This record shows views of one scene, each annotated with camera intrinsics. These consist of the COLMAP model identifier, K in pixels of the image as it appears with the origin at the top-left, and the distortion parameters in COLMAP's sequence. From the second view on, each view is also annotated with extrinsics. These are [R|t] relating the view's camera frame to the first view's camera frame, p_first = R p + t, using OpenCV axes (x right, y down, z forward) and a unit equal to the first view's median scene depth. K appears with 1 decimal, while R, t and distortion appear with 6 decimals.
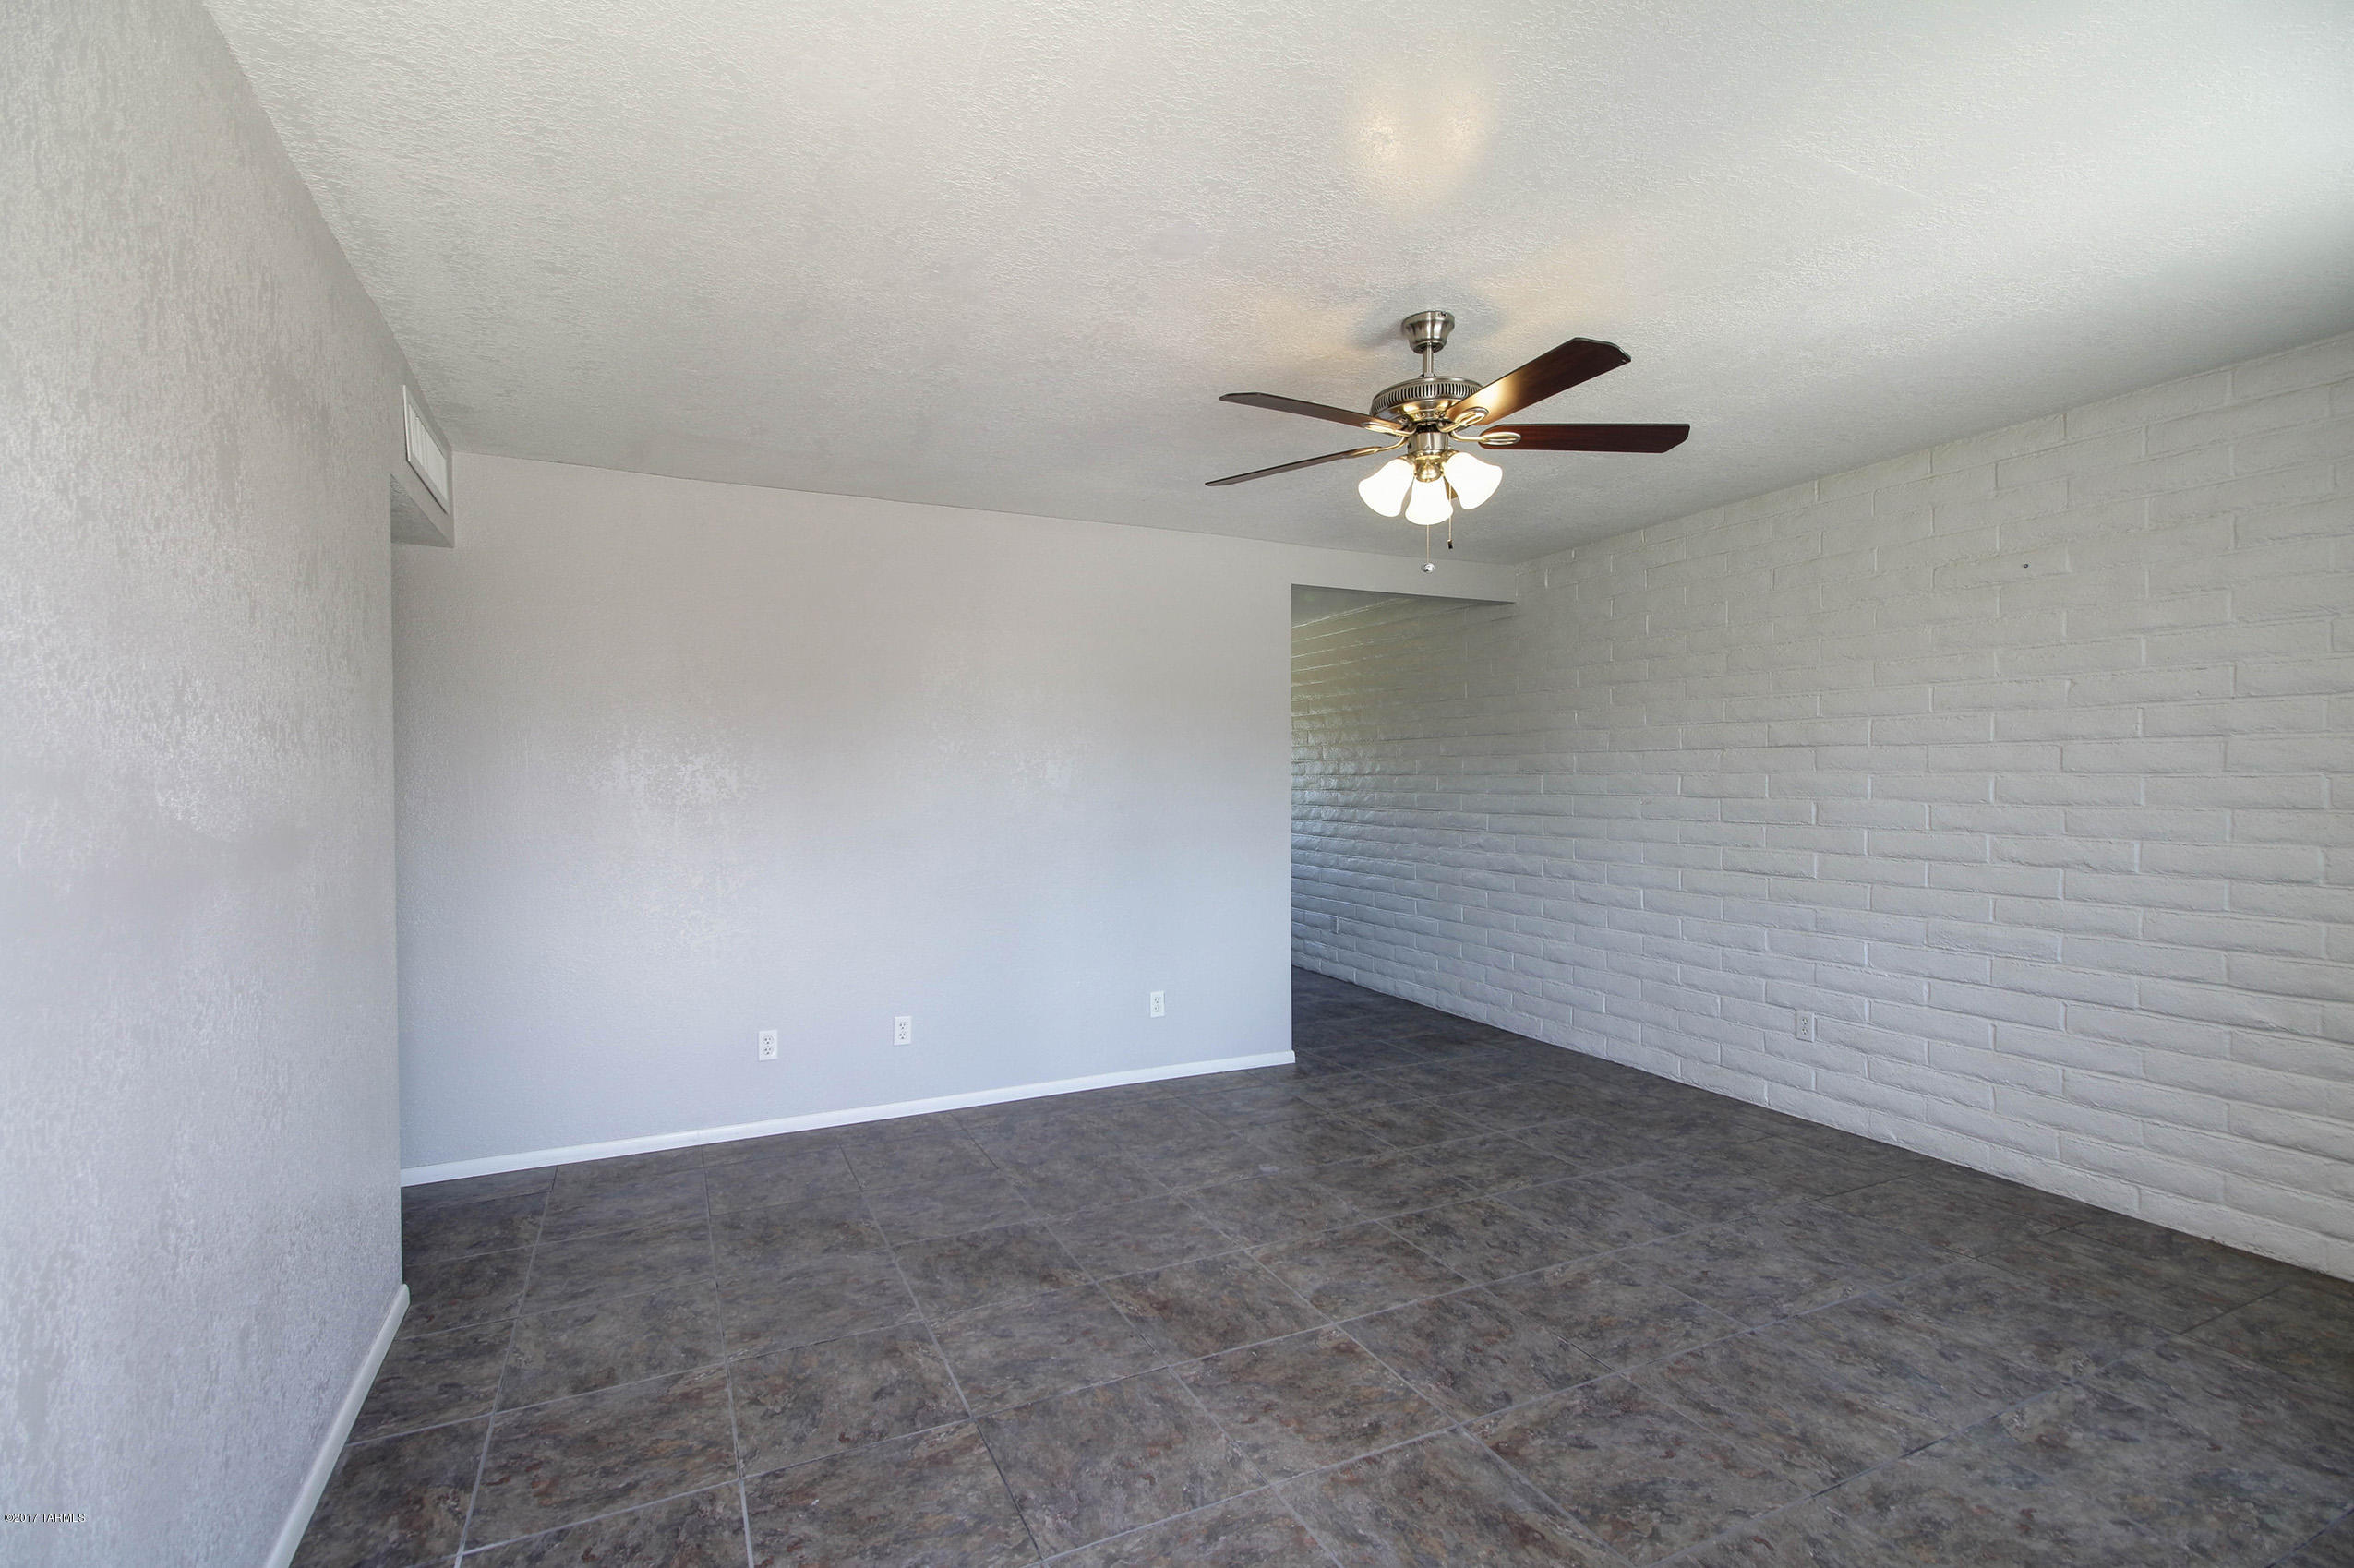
lens RADIAL K [[1076.8, 0, 1169.9], [0, 1076.8, 788.5], [0, 0, 1]] dist [0.025154, -0.015004]
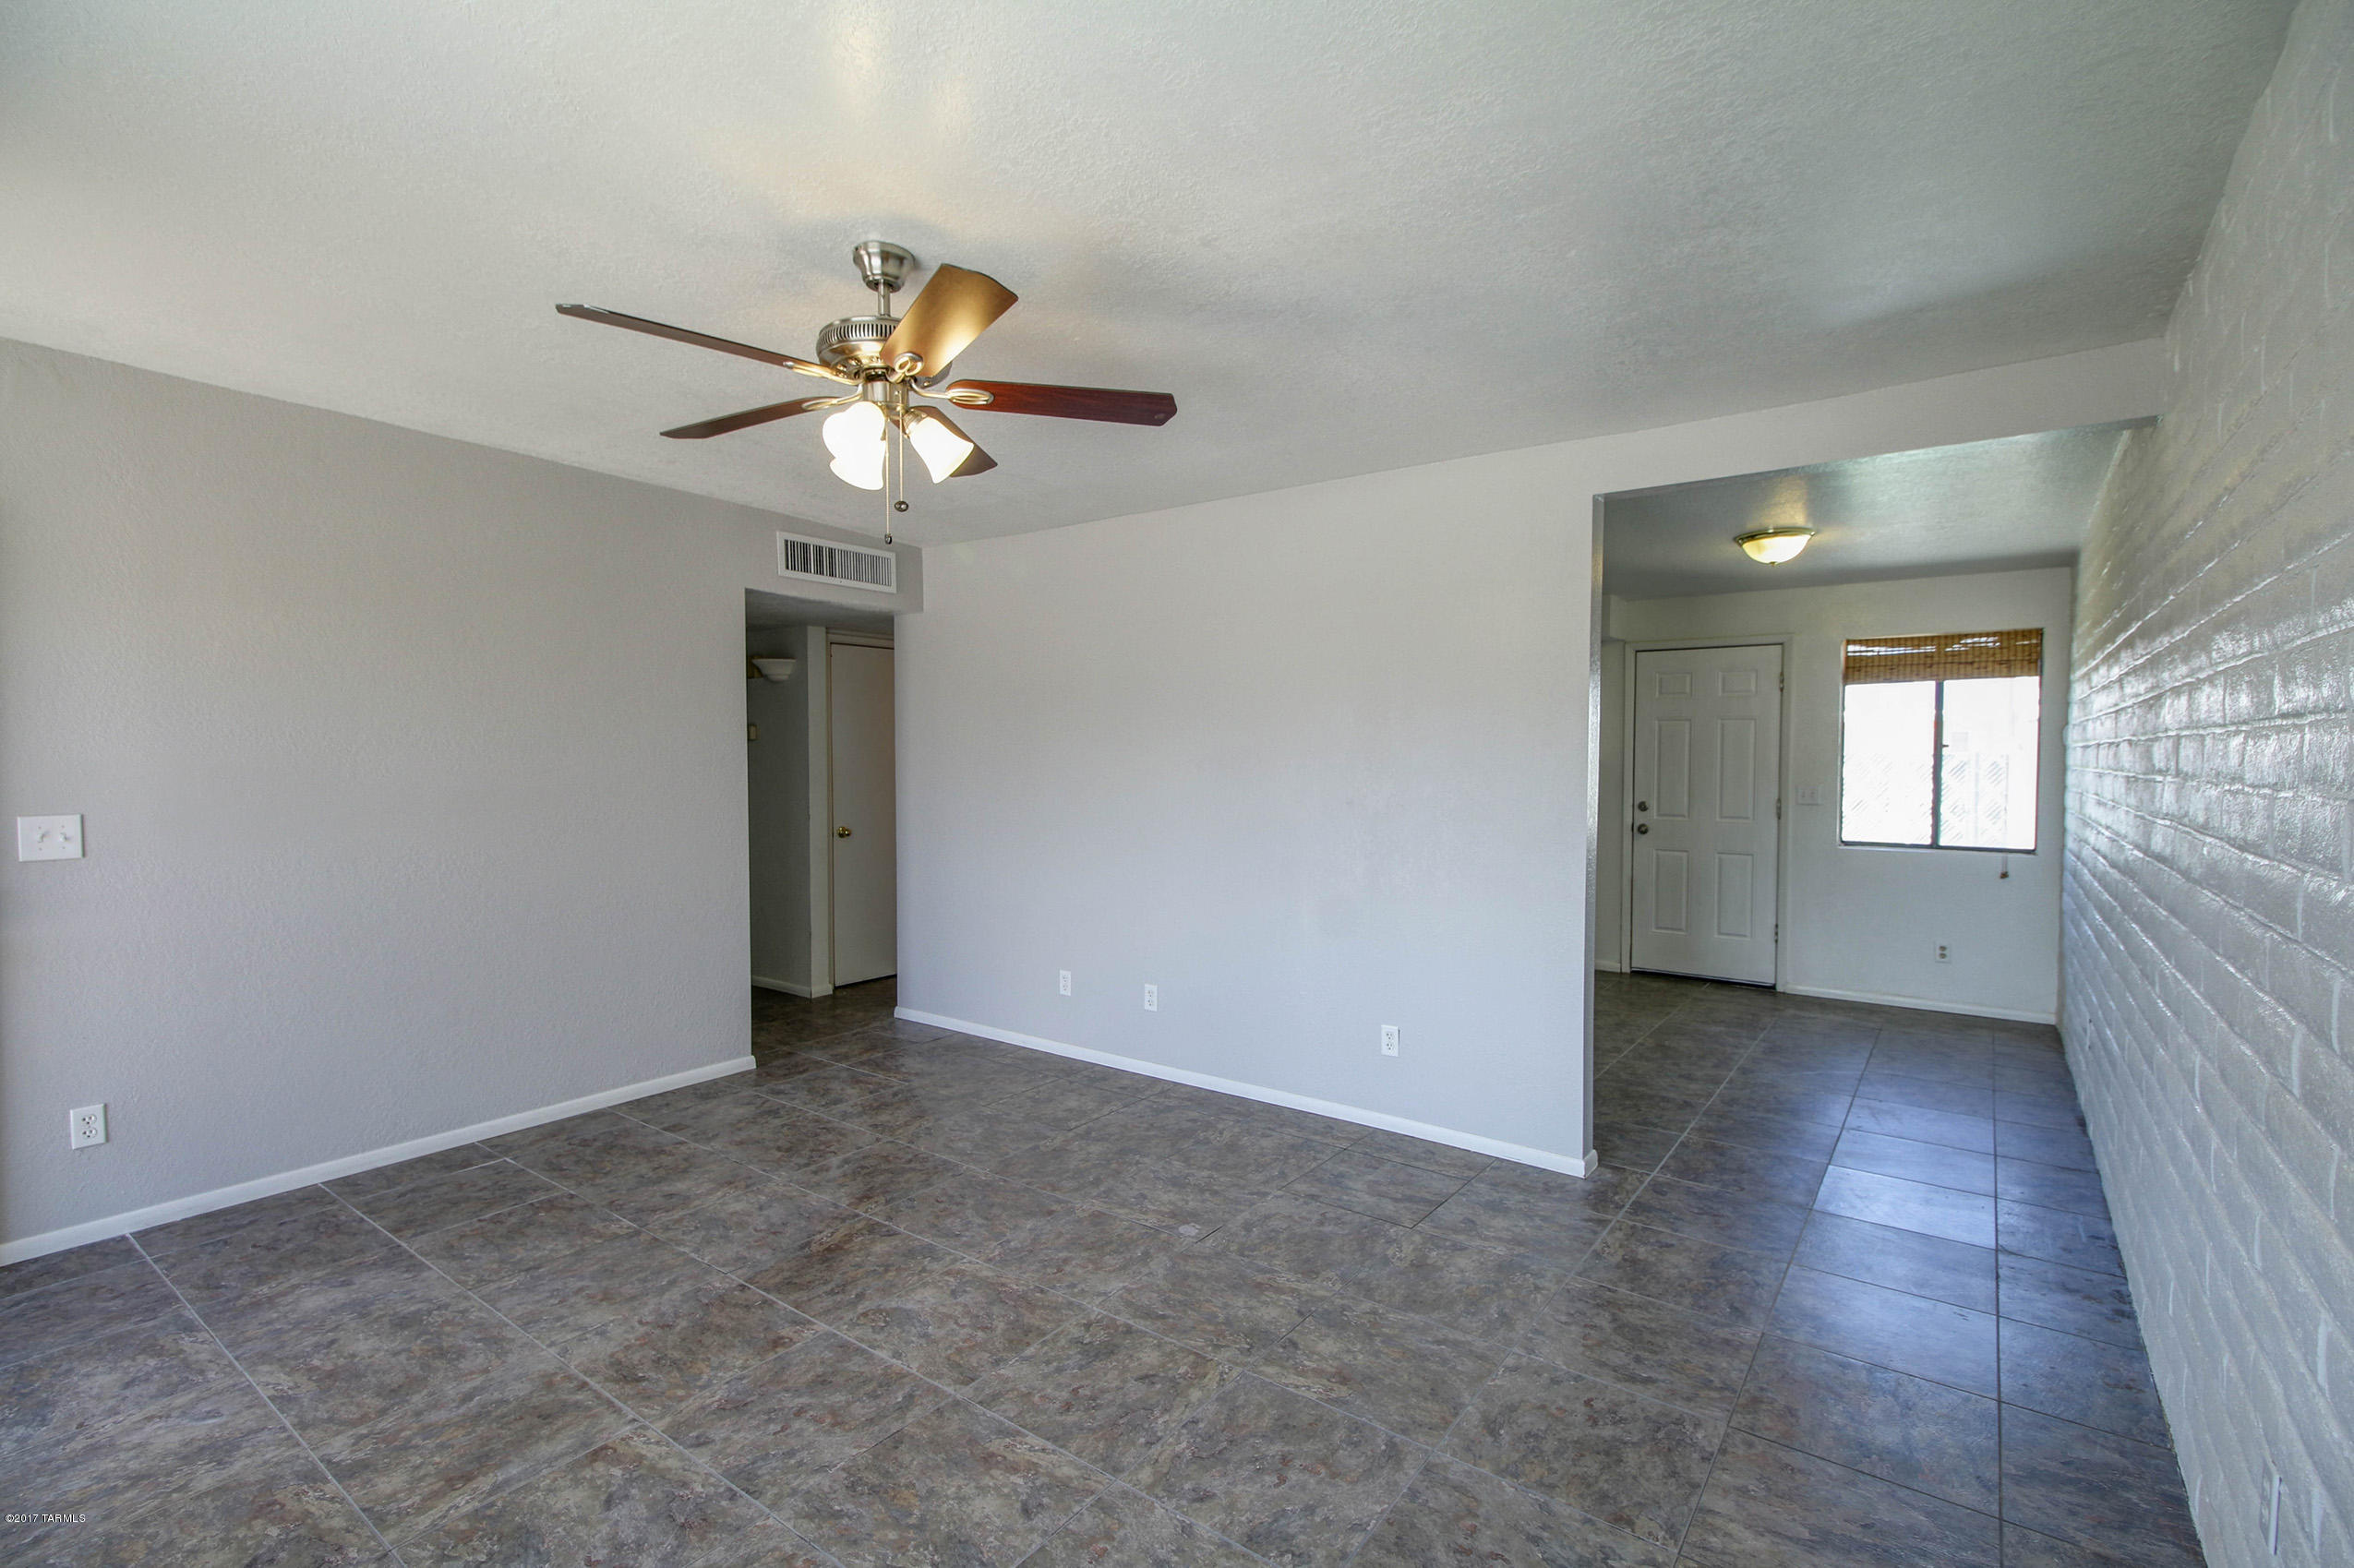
lens RADIAL K [[1076.8, 0, 1169.9], [0, 1076.8, 788.5], [0, 0, 1]] dist [0.025154, -0.015004]
pose [[0.462539, 0.033463, -0.885967, 1.030103], [-0.014930, 0.999440, 0.029954, -0.030387], [0.886473, -0.000628, 0.462779, 0.726743]]
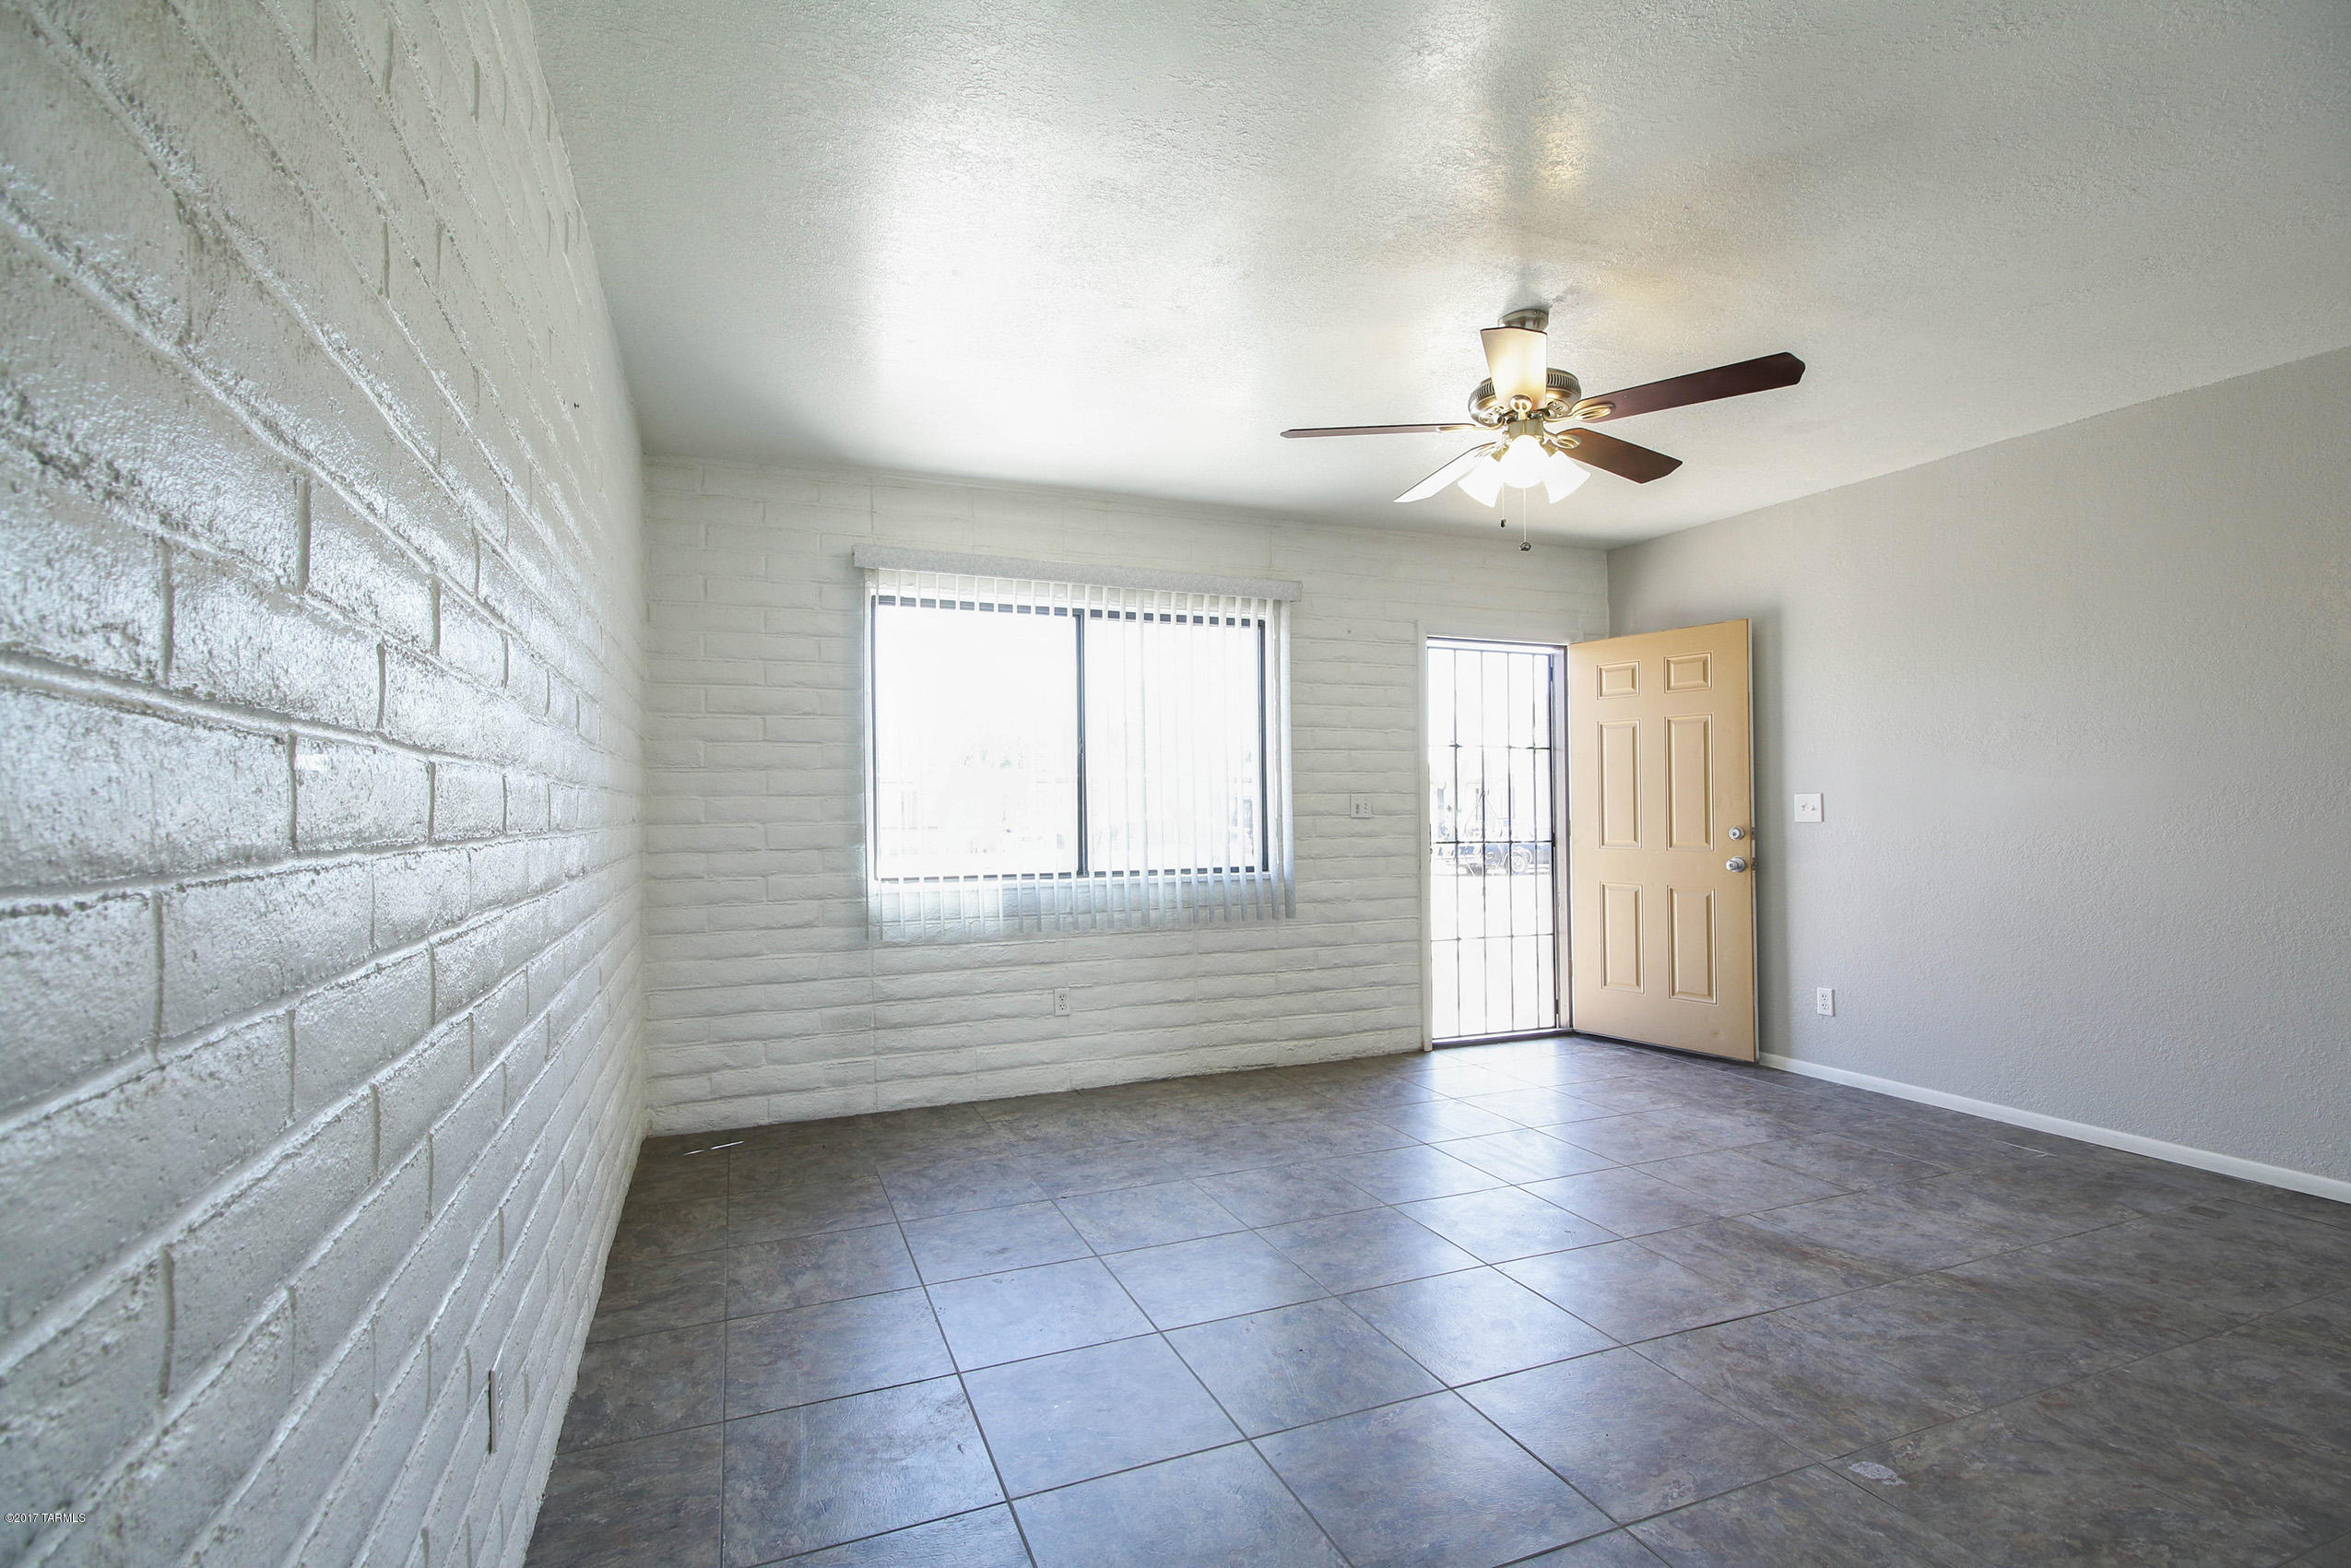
lens RADIAL K [[1075.5, 0, 1168.4], [0, 1075.5, 788.5], [0, 0, 1]] dist [0.025154, -0.015004]
pose [[-0.997865, 0.014276, 0.063730, 0.479624], [0.013761, 0.999869, -0.008518, 0.034342], [-0.063843, -0.007623, -0.997931, 1.895515]]
